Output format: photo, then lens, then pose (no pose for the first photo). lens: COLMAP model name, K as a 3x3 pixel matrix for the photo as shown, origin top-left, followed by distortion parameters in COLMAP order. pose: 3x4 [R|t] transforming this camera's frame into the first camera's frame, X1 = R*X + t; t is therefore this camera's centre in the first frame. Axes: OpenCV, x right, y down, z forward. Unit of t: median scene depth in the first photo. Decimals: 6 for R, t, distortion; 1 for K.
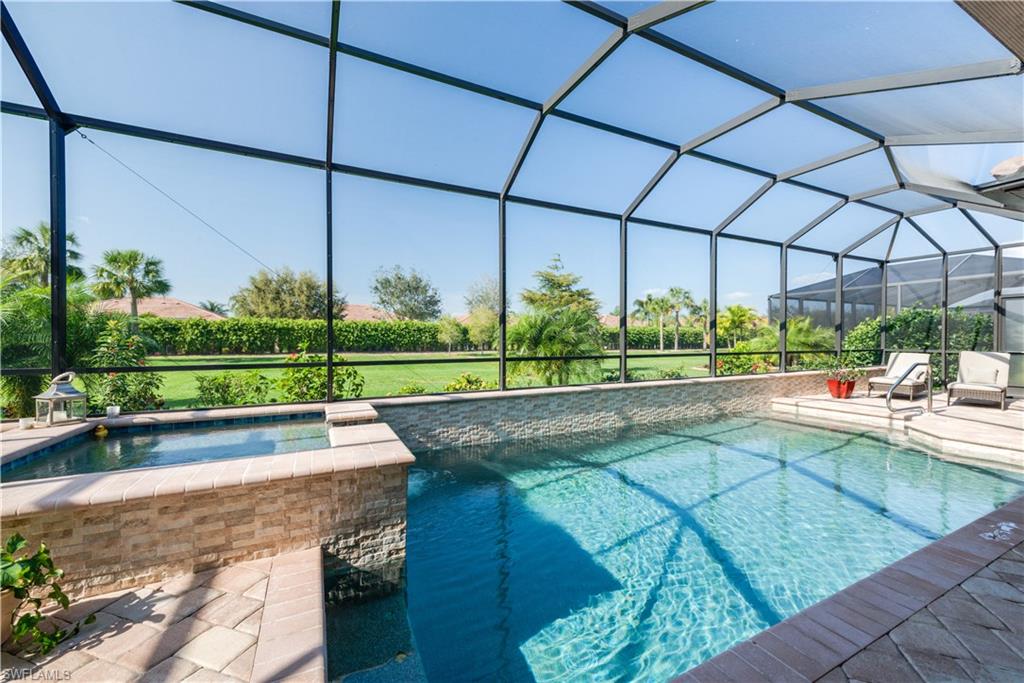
lens RADIAL K [[399.8, 0, 511.1], [0, 399.8, 340.6], [0, 0, 1]] dist [0.015331, -0.001298]
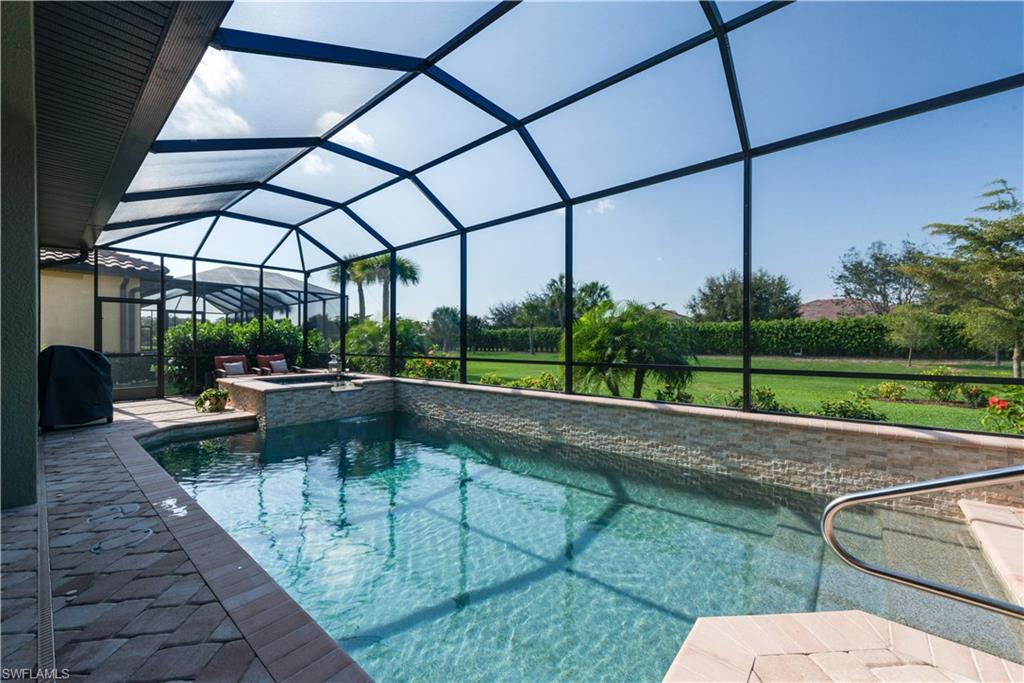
lens RADIAL K [[399.8, 0, 513.4], [0, 399.8, 341.9], [0, 0, 1]] dist [0.015331, -0.001298]
pose [[0.387764, 0.000218, -0.921759, 0.235592], [-0.001395, 0.999999, -0.000351, -0.001157], [0.921758, 0.001422, 0.387764, 0.128791]]
